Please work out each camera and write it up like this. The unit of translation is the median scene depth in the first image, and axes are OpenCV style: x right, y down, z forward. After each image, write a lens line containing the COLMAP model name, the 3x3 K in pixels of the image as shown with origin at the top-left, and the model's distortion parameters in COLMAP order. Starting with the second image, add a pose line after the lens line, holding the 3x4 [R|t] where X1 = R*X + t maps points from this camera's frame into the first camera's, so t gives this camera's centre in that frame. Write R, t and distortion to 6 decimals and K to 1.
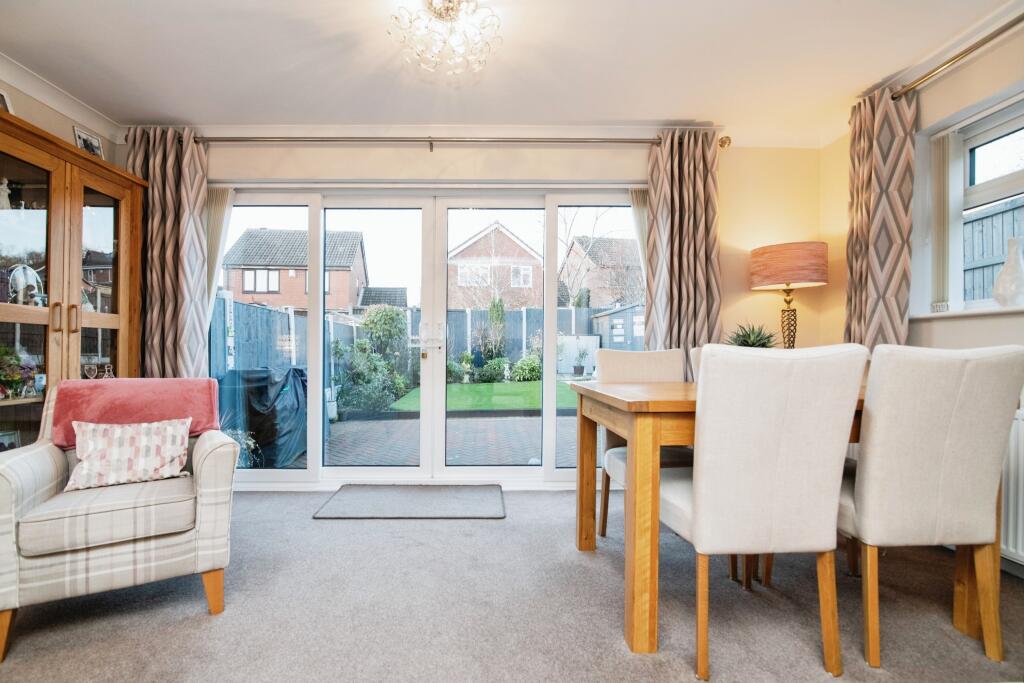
lens RADIAL K [[470.9, 0, 491.9], [0, 470.9, 357.0], [0, 0, 1]] dist [-0.014243, -0.000260]
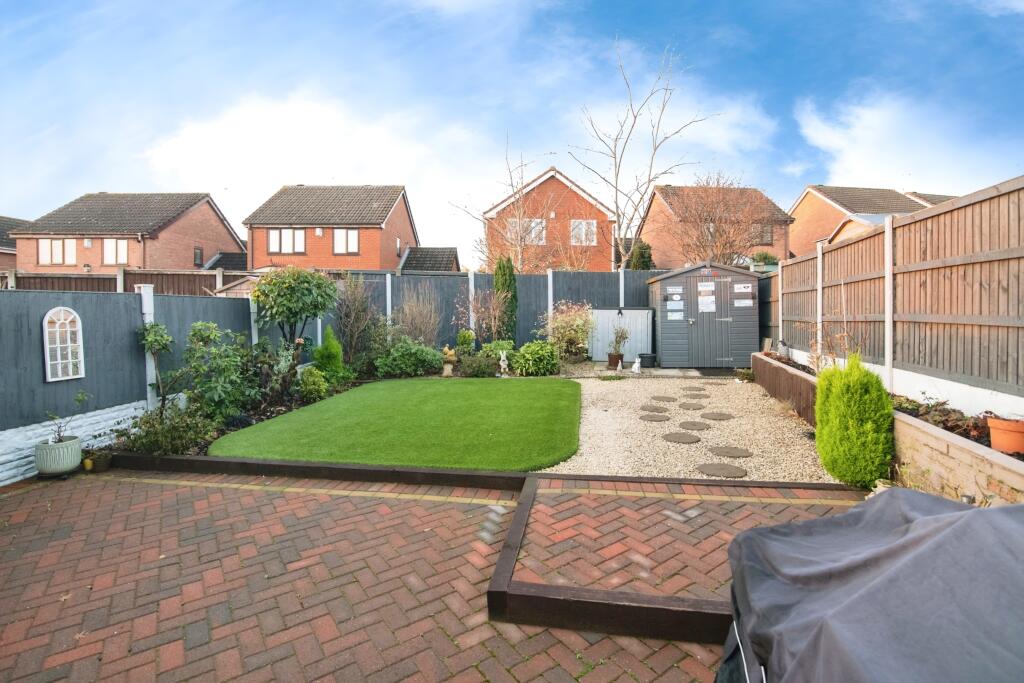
lens RADIAL K [[470.9, 0, 518.0], [0, 470.9, 321.5], [0, 0, 1]] dist [-0.014243, -0.000260]
pose [[0.988562, 0.013478, -0.150209, 0.131009], [-0.012743, 0.999902, 0.005858, -0.027701], [0.150273, -0.003877, 0.988637, 0.257800]]
